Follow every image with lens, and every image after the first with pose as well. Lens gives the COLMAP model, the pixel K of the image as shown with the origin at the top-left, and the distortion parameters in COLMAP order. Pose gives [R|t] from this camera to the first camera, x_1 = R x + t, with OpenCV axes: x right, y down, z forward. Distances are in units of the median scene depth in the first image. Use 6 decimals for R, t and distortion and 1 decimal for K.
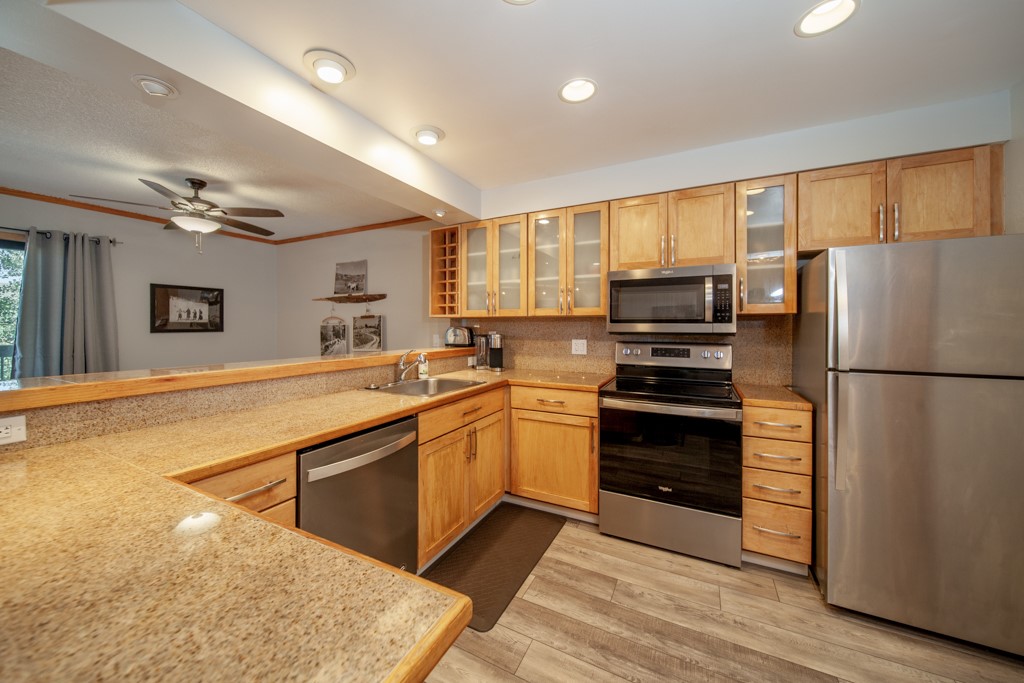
lens RADIAL K [[367.4, 0, 511.5], [0, 367.4, 329.7], [0, 0, 1]] dist [-0.001554, -0.000185]
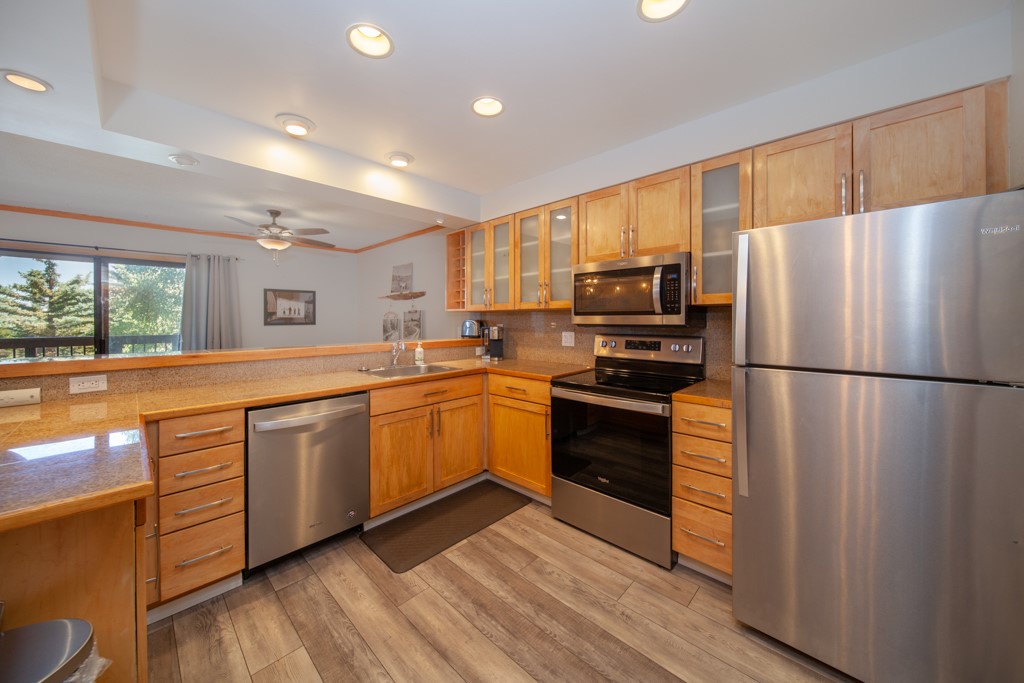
lens RADIAL K [[366.3, 0, 515.5], [0, 366.3, 322.4], [0, 0, 1]] dist [-0.000451, -0.000071]
pose [[0.959030, -0.002698, -0.283290, 0.422403], [0.002165, 0.999995, -0.002194, 0.003078], [0.283295, 0.001491, 0.959032, -0.028070]]
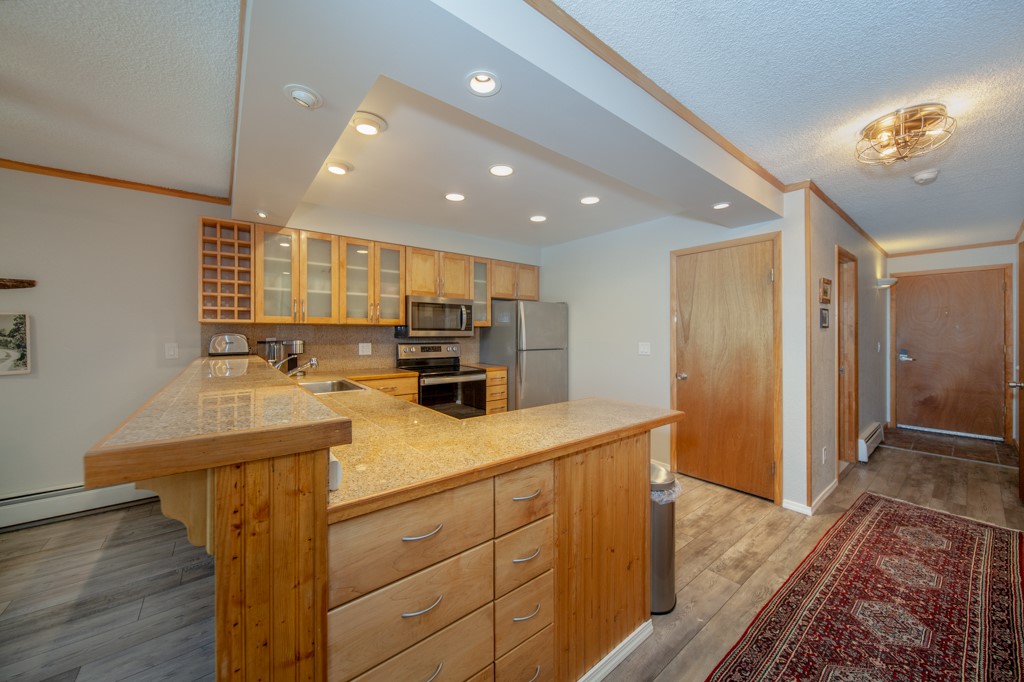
lens RADIAL K [[367.4, 0, 511.5], [0, 367.4, 329.2], [0, 0, 1]] dist [-0.001554, -0.000185]
pose [[0.414476, 0.007789, 0.910027, -0.955851], [0.009670, 0.999869, -0.012962, 0.000374], [-0.910009, 0.014172, 0.414347, 0.027656]]
